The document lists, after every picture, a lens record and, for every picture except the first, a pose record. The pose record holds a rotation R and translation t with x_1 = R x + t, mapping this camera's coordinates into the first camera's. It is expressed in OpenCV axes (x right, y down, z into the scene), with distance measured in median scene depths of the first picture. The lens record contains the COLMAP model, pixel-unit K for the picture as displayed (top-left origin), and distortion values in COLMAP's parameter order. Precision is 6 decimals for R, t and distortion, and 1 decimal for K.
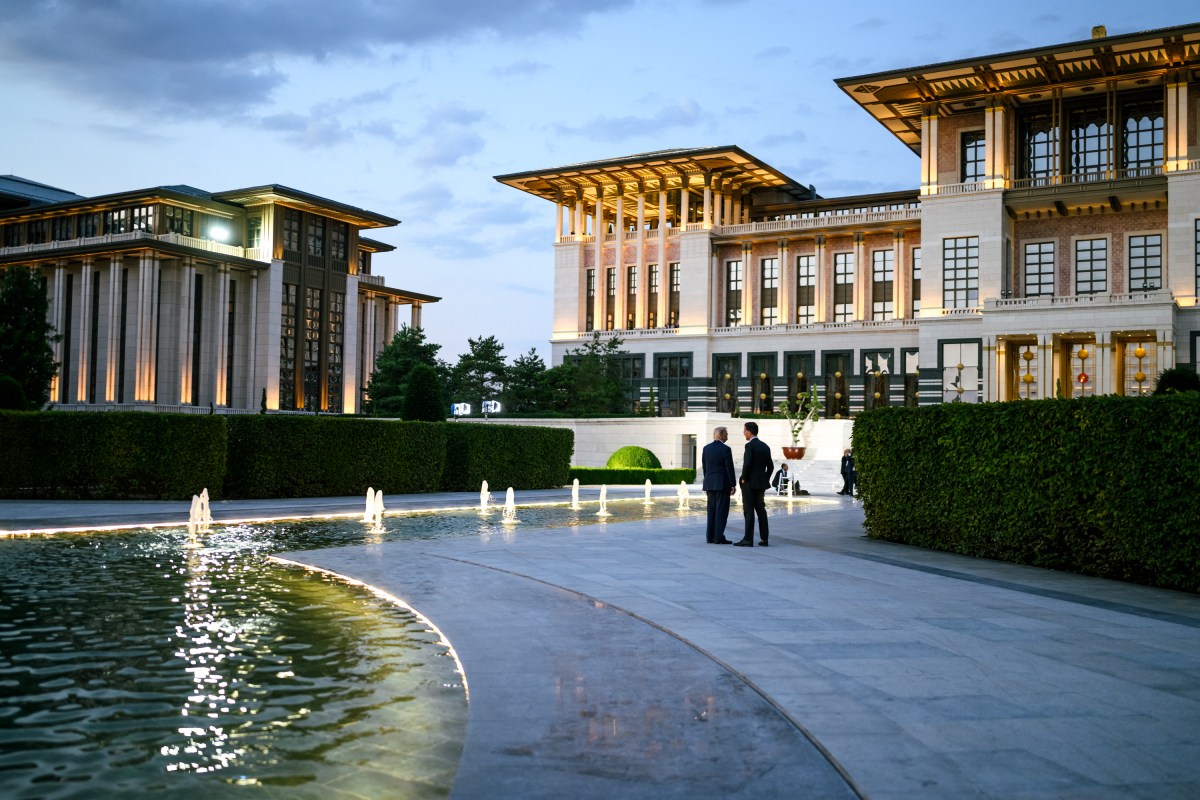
lens RADIAL K [[1152.3, 0, 587.5], [0, 1152.3, 401.4], [0, 0, 1]] dist [0.006449, 0.003509]
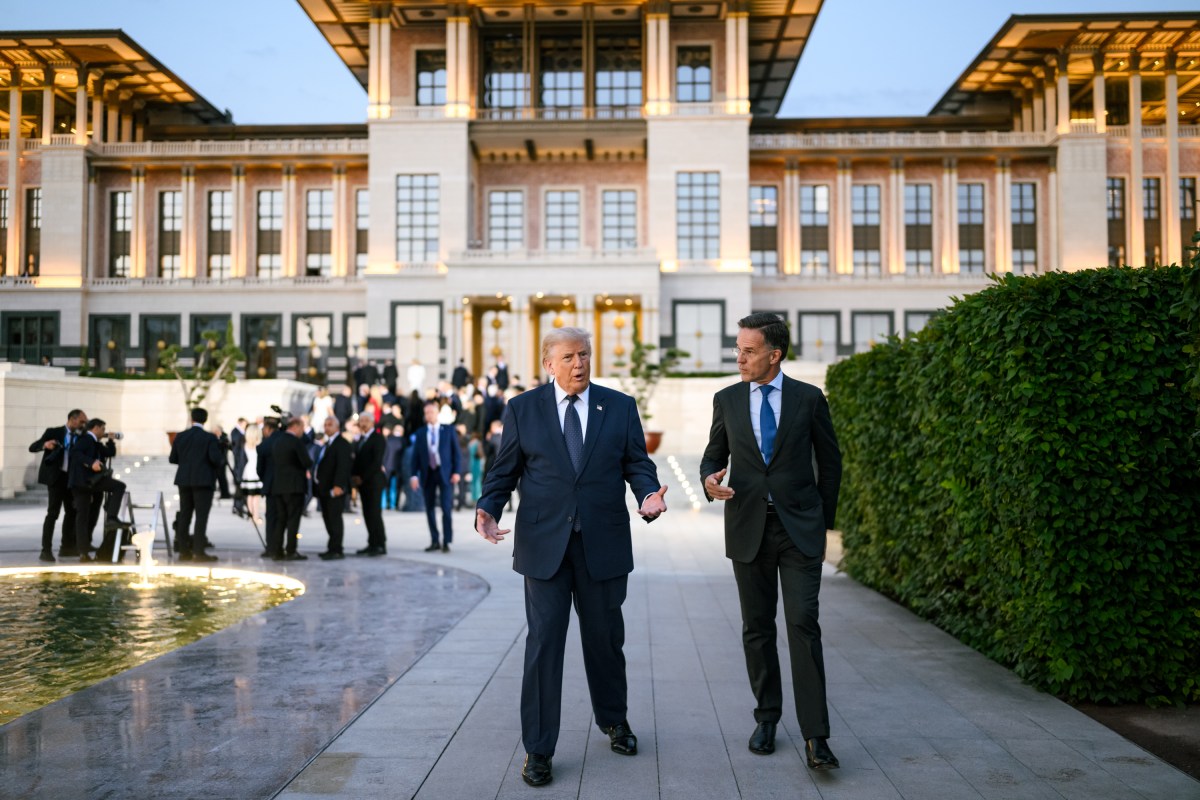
lens RADIAL K [[1152.3, 0, 587.5], [0, 1152.3, 401.4], [0, 0, 1]] dist [0.006449, 0.003509]
pose [[0.880544, 0.001430, 0.473961, 0.042266], [-0.003994, 0.999982, 0.004404, 0.010826], [-0.473947, -0.005771, 0.880535, 0.211659]]
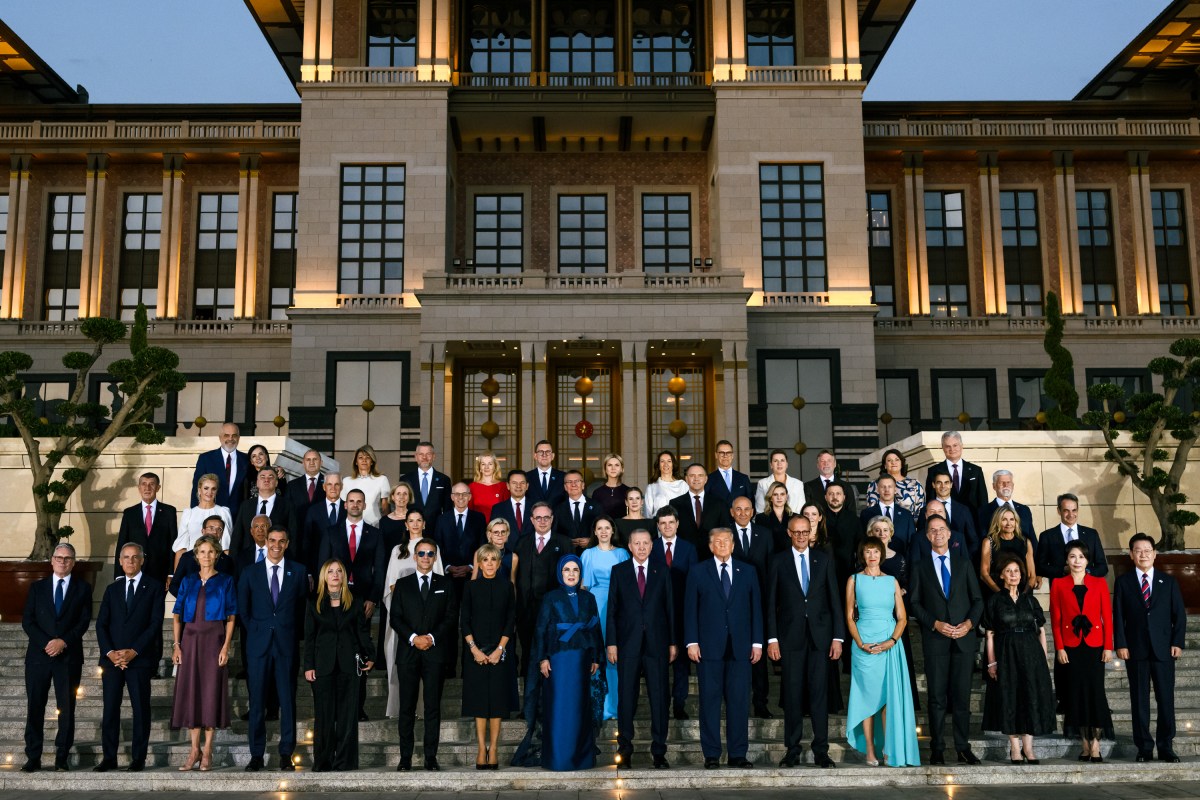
lens RADIAL K [[1459.2, 0, 597.6], [0, 1459.2, 291.0], [0, 0, 1]] dist [0.006289, 0.011555]
pose [[0.852390, 0.076324, 0.517307, 0.058990], [0.000379, 0.989200, -0.146572, 0.014198], [-0.522907, 0.125132, 0.843155, 0.341519]]
